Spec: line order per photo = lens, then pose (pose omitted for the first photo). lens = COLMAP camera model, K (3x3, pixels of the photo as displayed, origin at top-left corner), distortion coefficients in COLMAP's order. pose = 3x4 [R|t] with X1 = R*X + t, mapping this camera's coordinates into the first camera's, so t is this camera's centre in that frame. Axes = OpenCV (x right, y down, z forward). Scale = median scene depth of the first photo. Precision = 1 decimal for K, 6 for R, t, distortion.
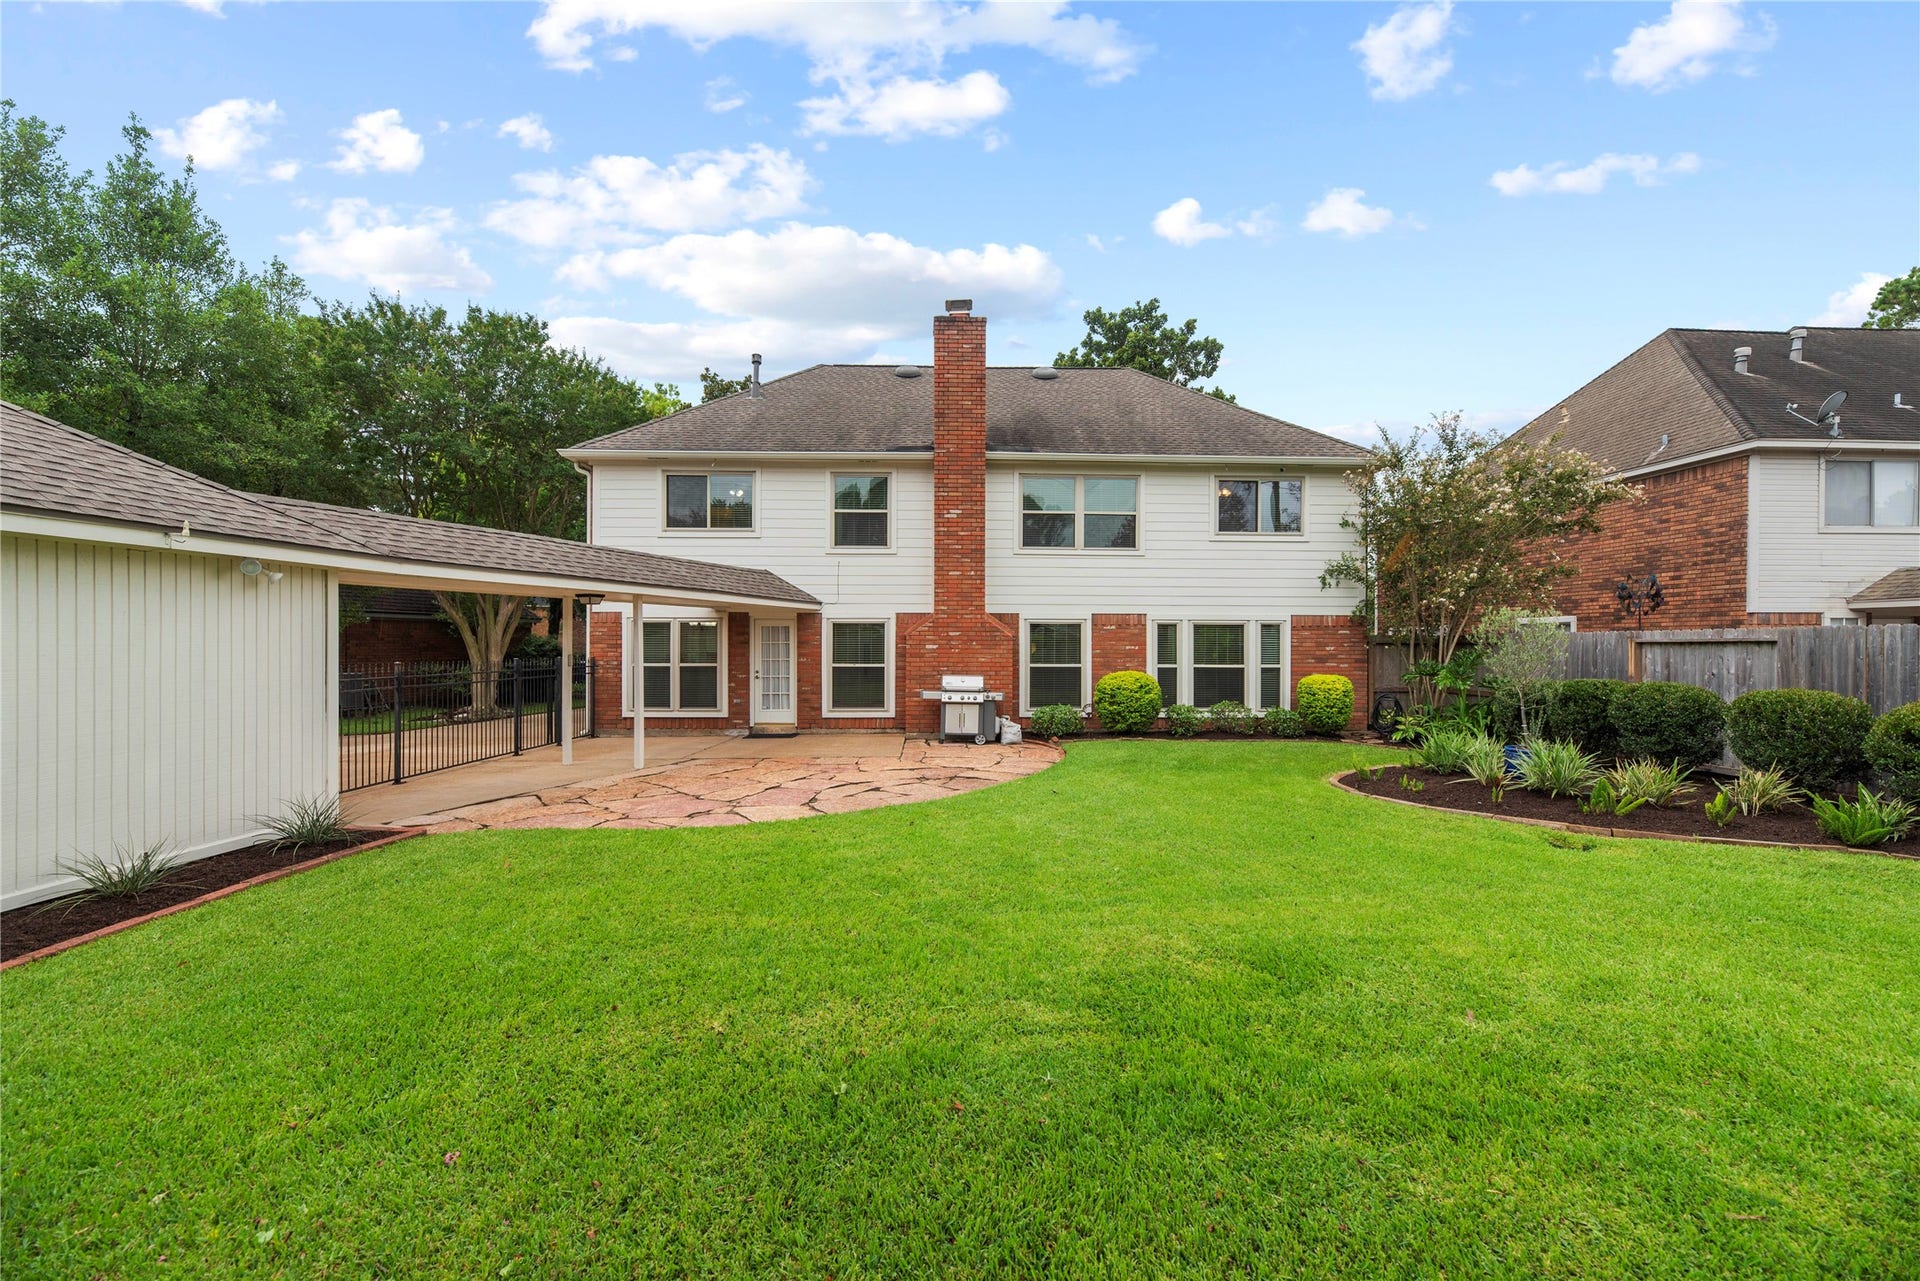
lens RADIAL K [[777.6, 0, 960.0], [0, 777.6, 640.5], [0, 0, 1]] dist [0.001009, 0.000068]
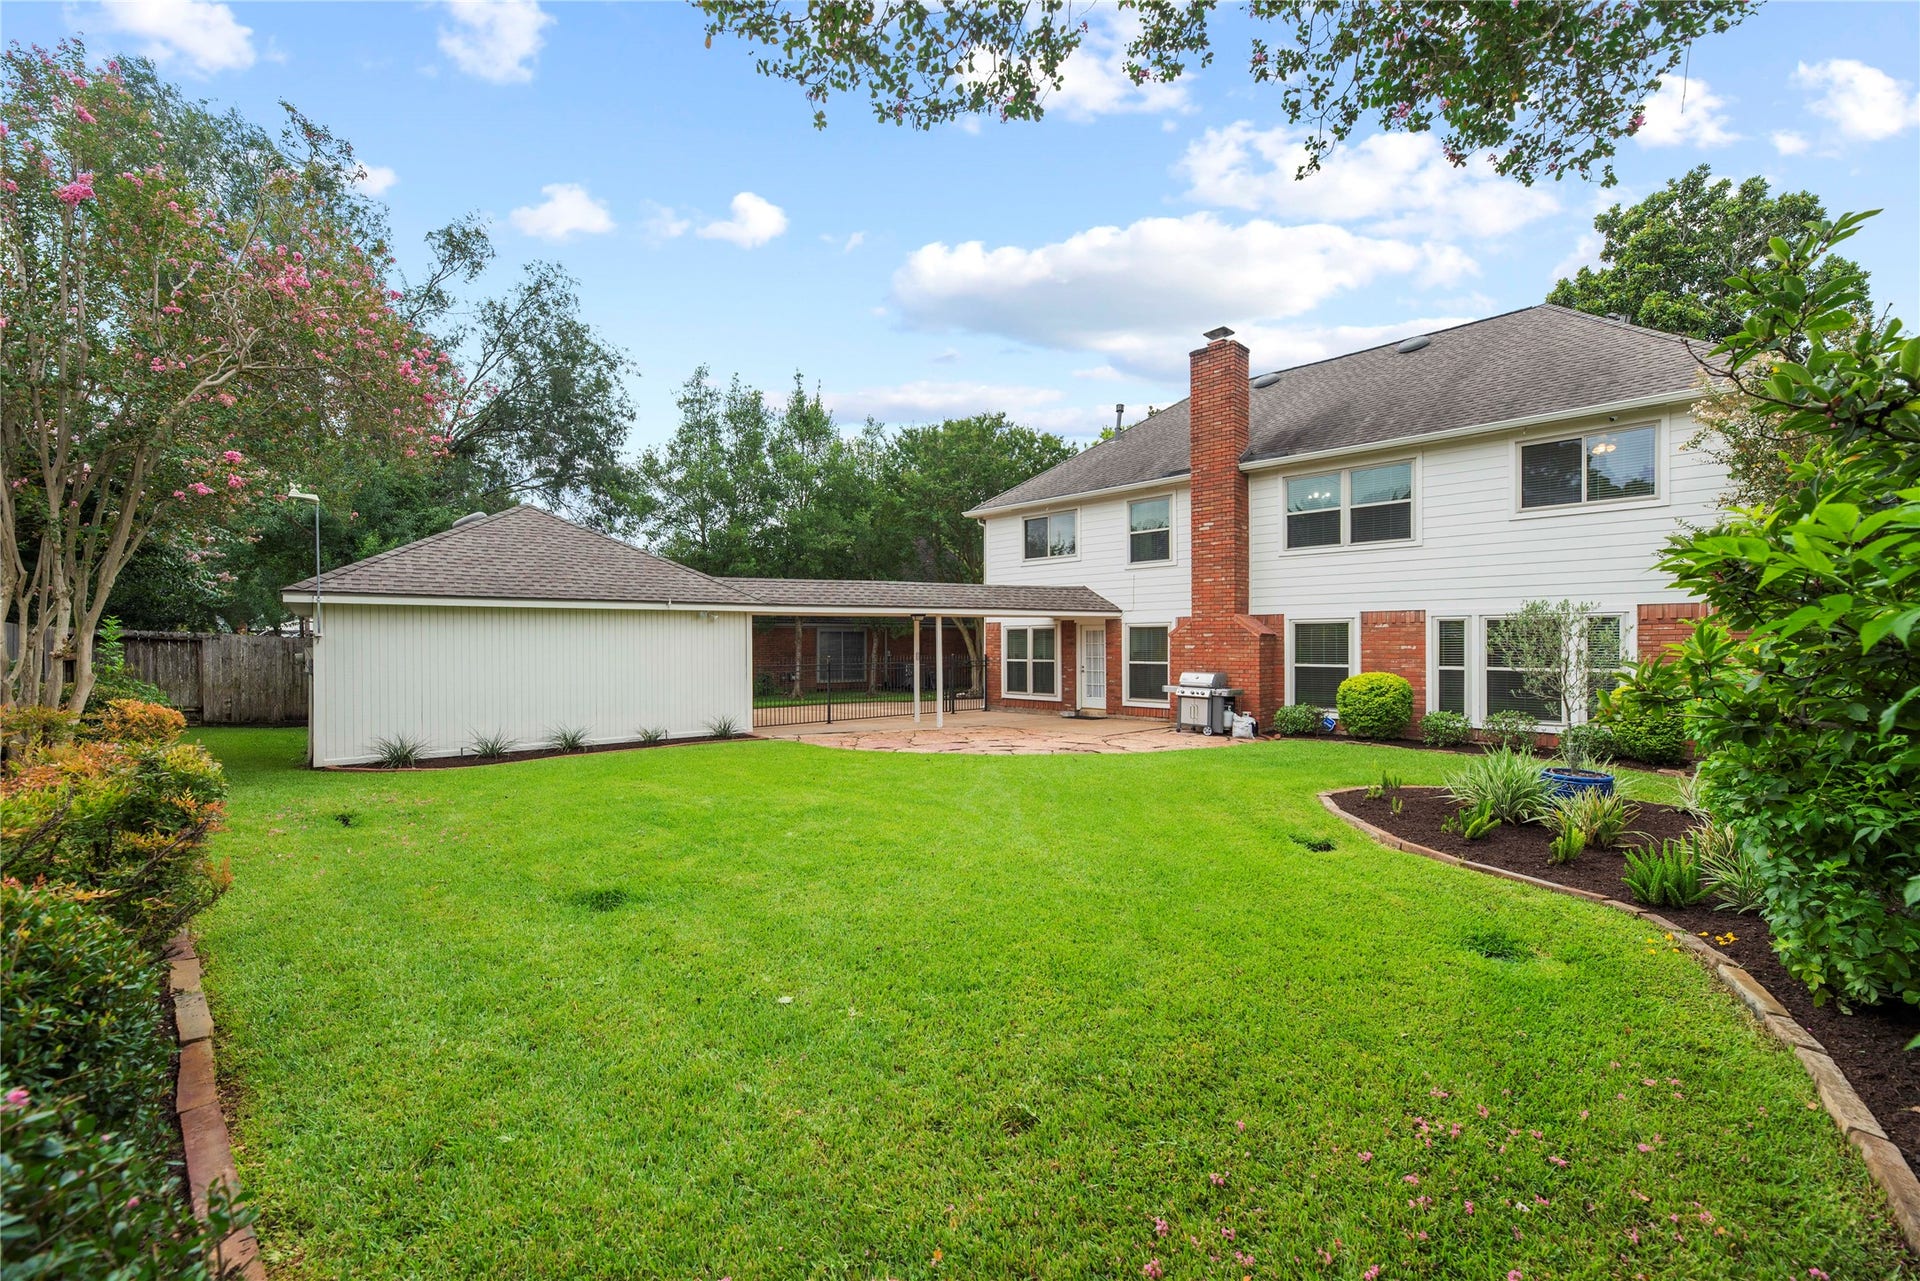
lens RADIAL K [[777.6, 0, 960.0], [0, 777.6, 640.5], [0, 0, 1]] dist [0.001009, 0.000068]
pose [[0.684046, -0.007380, -0.729402, 0.532198], [0.007230, 0.999968, -0.003337, 0.000128], [0.729403, -0.002991, 0.684077, -0.010082]]
